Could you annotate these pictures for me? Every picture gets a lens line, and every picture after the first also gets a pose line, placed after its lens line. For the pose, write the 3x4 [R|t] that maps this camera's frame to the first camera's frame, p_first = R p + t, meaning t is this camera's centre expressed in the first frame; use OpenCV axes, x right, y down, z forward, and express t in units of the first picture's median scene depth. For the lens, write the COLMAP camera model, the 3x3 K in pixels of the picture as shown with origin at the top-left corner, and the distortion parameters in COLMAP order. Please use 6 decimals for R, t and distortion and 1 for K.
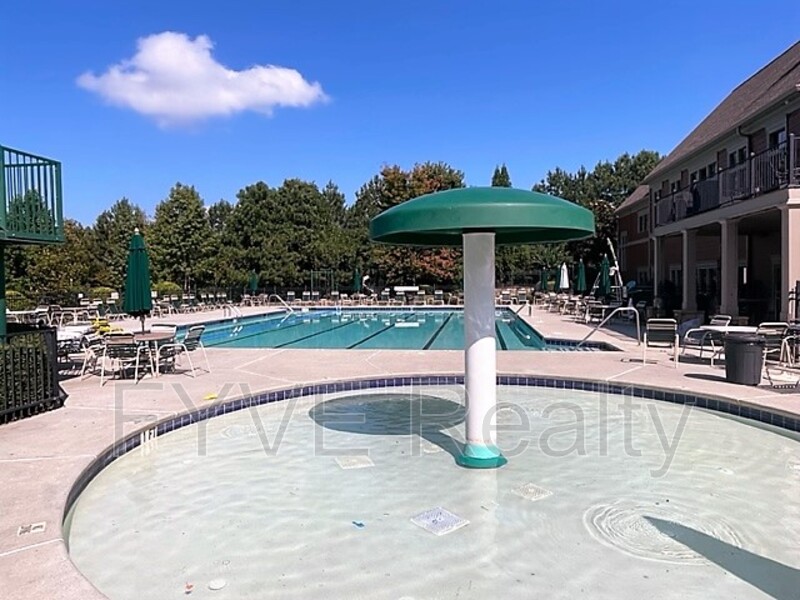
lens RADIAL K [[540.1, 0, 400.0], [0, 540.1, 300.0], [0, 0, 1]] dist [-0.005833, -0.002333]
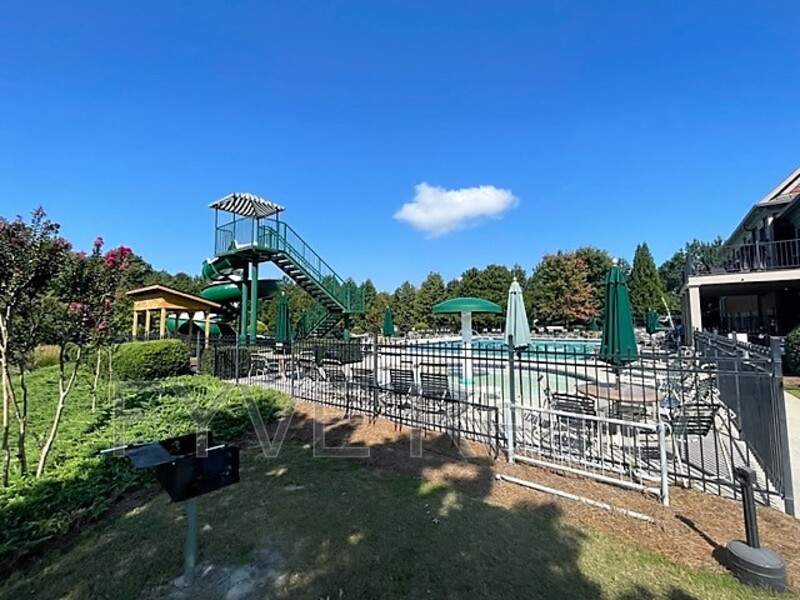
lens RADIAL K [[339.8, 0, 400.0], [0, 339.8, 300.0], [0, 0, 1]] dist [0.001003, 0.000014]
pose [[0.872221, -0.026051, -0.488418, 0.084148], [-0.022298, 0.995425, -0.092912, 0.000722], [0.488604, 0.091930, 0.867649, -0.103998]]
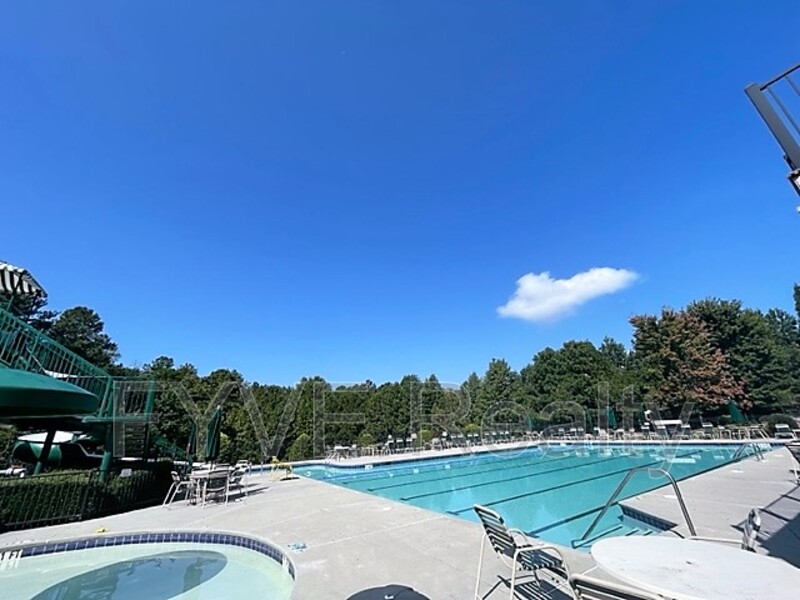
lens RADIAL K [[326.3, 0, 400.0], [0, 326.3, 300.0], [0, 0, 1]] dist [0.001702, -0.000110]
pose [[0.662909, -0.297977, -0.686849, 0.135640], [0.018934, 0.923767, -0.382486, -0.005999], [0.748460, 0.240548, 0.618016, 0.125721]]
